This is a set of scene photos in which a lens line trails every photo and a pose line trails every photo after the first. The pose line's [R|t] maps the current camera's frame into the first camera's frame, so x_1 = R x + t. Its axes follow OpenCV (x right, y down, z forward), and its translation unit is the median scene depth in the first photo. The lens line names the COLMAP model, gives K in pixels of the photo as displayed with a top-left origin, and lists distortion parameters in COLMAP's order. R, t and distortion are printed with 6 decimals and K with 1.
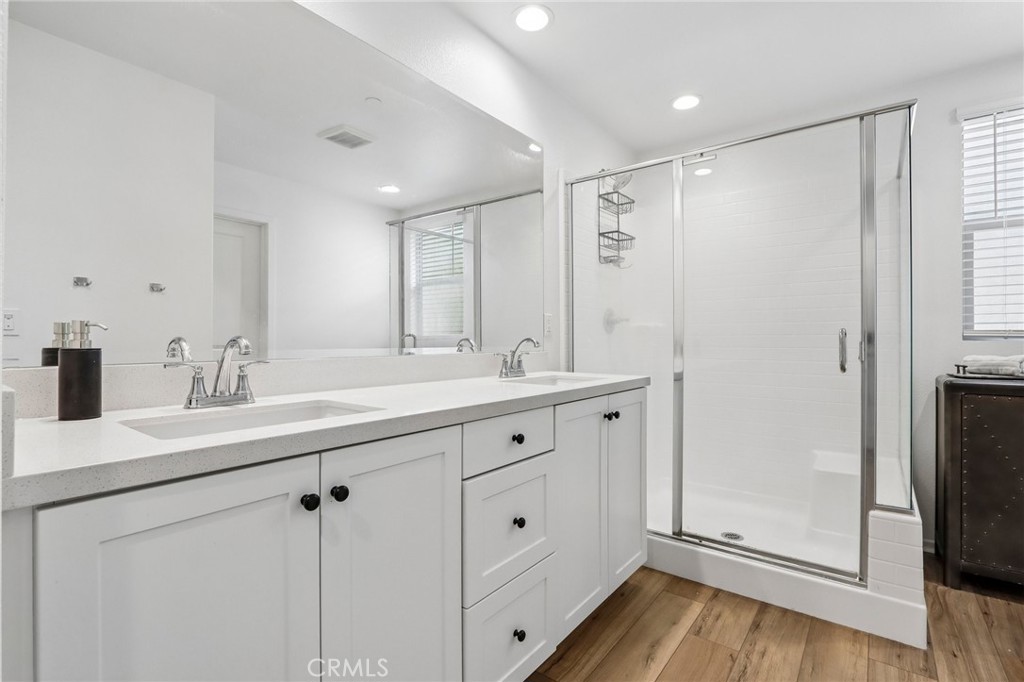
lens RADIAL K [[475.2, 0, 508.8], [0, 475.2, 338.4], [0, 0, 1]] dist [-0.015628, 0.000987]
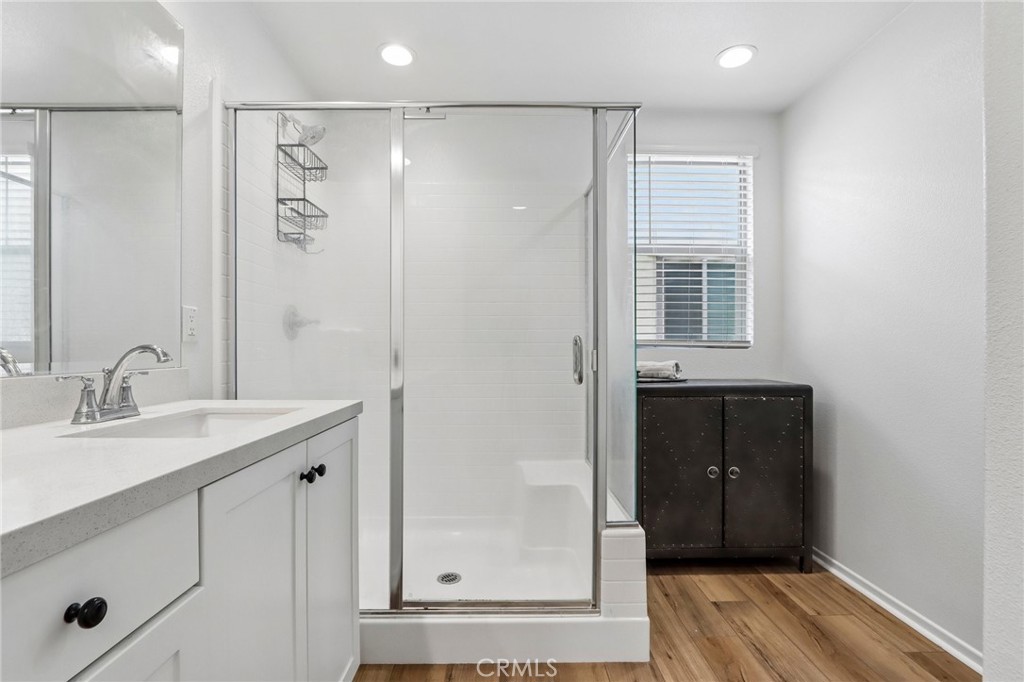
lens RADIAL K [[470.6, 0, 509.2], [0, 470.6, 345.3], [0, 0, 1]] dist [-0.014039, 0.000036]
pose [[0.781107, 0.002397, 0.624392, 0.032711], [0.000046, 0.999992, -0.003896, 0.001359], [-0.624397, 0.003072, 0.781101, 0.321464]]
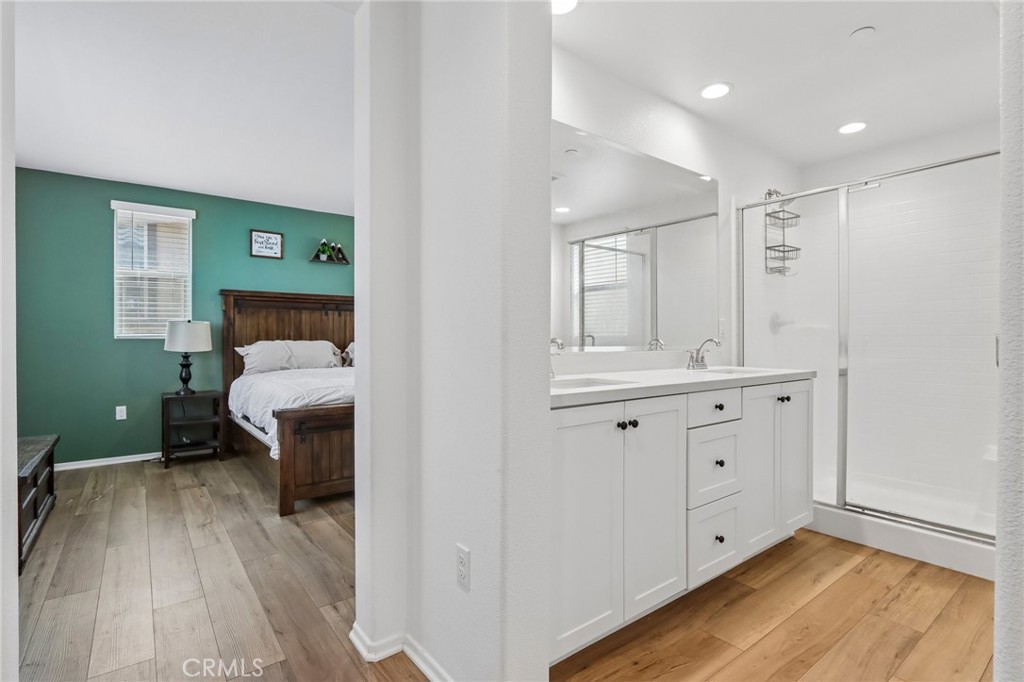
lens RADIAL K [[491.7, 0, 509.8], [0, 491.7, 342.3], [0, 0, 1]] dist [-0.015653, 0.000547]
pose [[0.966272, 0.001788, -0.257517, -0.139329], [0.000447, 0.999963, 0.008618, -0.003096], [0.257523, -0.008442, 0.966235, -0.411070]]
